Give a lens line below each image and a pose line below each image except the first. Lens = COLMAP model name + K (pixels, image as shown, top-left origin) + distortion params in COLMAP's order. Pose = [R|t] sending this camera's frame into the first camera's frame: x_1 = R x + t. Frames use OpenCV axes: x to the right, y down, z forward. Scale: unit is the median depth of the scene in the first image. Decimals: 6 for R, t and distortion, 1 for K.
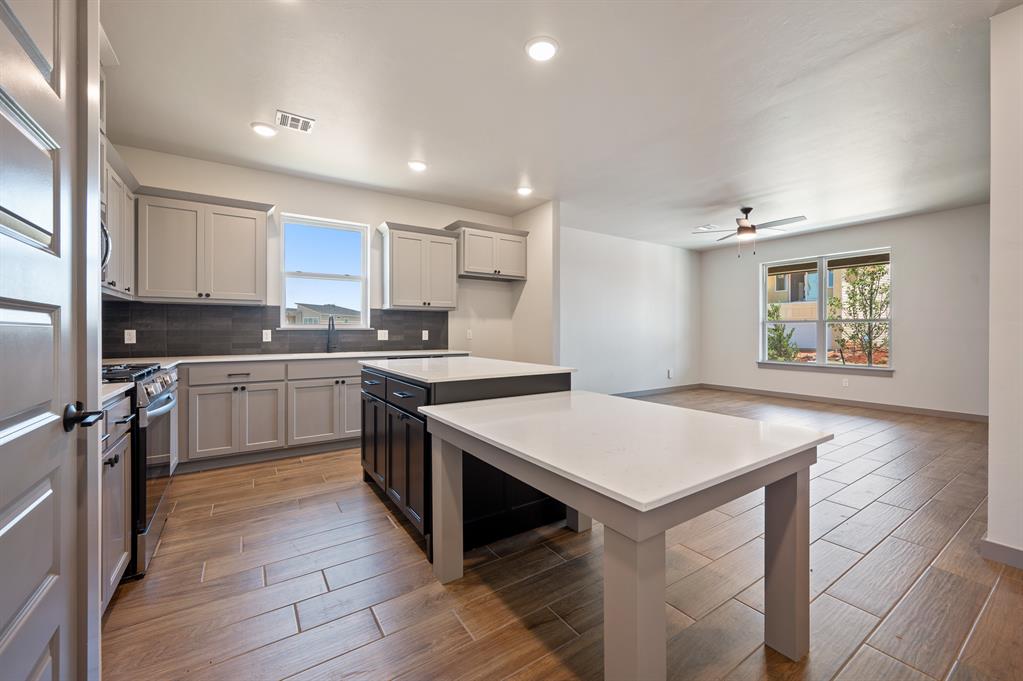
lens RADIAL K [[409.9, 0, 517.1], [0, 409.9, 329.5], [0, 0, 1]] dist [-0.001622, 0.000793]
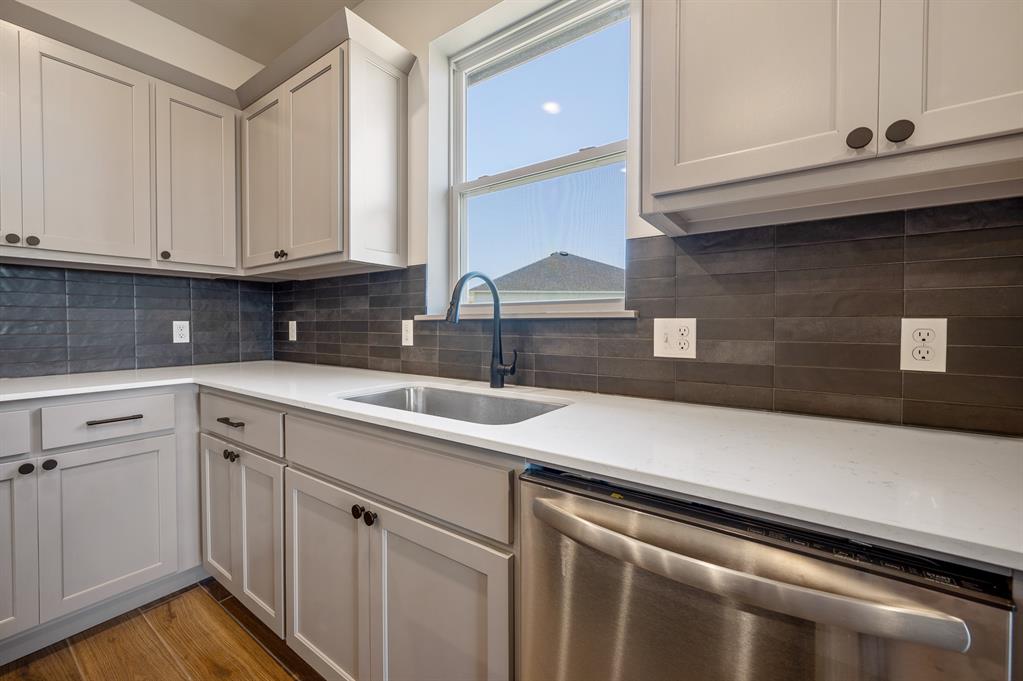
lens RADIAL K [[409.9, 0, 498.0], [0, 409.9, 331.4], [0, 0, 1]] dist [-0.001622, 0.000793]
pose [[0.343360, 0.020347, -0.938983, -0.154338], [0.005947, 0.999698, 0.023838, 0.003717], [0.939185, -0.013769, 0.343135, 0.977949]]
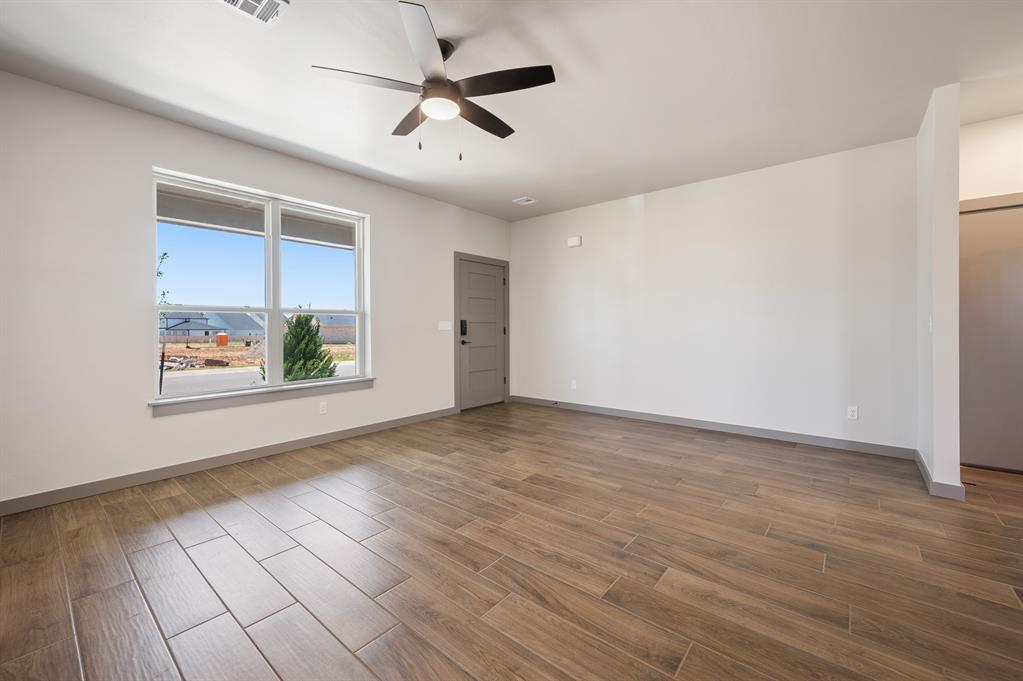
lens RADIAL K [[409.9, 0, 516.1], [0, 409.9, 326.6], [0, 0, 1]] dist [-0.001622, 0.000793]
pose [[-0.285284, 0.001733, 0.958441, 0.163746], [0.002034, 0.999997, -0.001203, 0.006510], [-0.958441, 0.001607, -0.285287, 1.433918]]
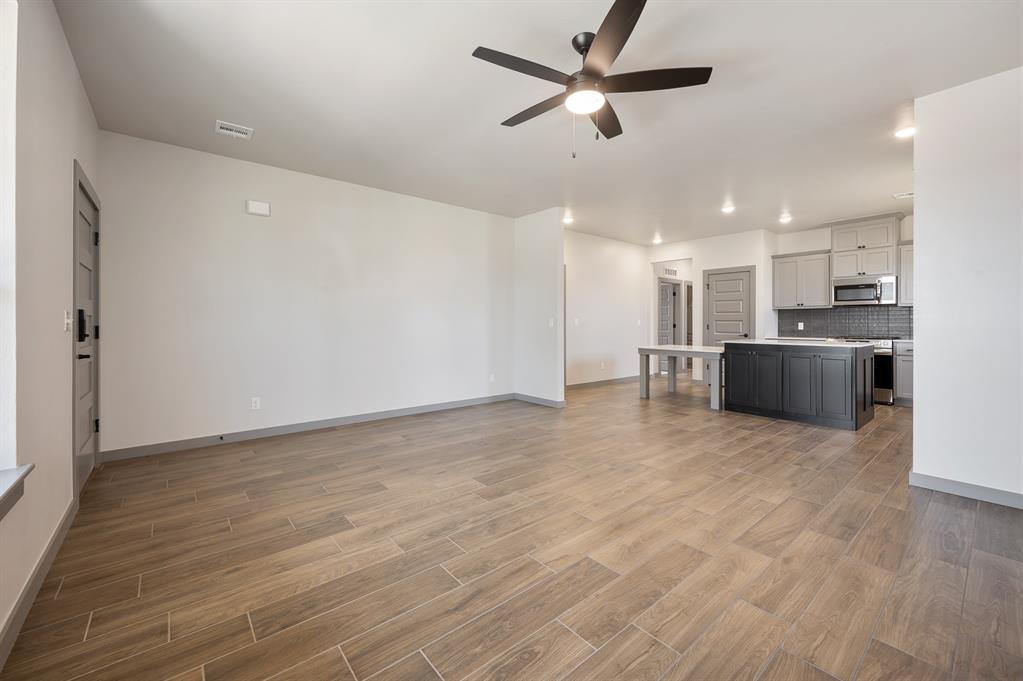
lens RADIAL K [[409.9, 0, 517.0], [0, 409.9, 321.9], [0, 0, 1]] dist [-0.001622, 0.000793]
pose [[-0.994342, -0.001111, -0.106220, 0.925623], [-0.000495, 0.999983, -0.005823, 0.005898], [0.106225, -0.005737, -0.994326, 1.941817]]
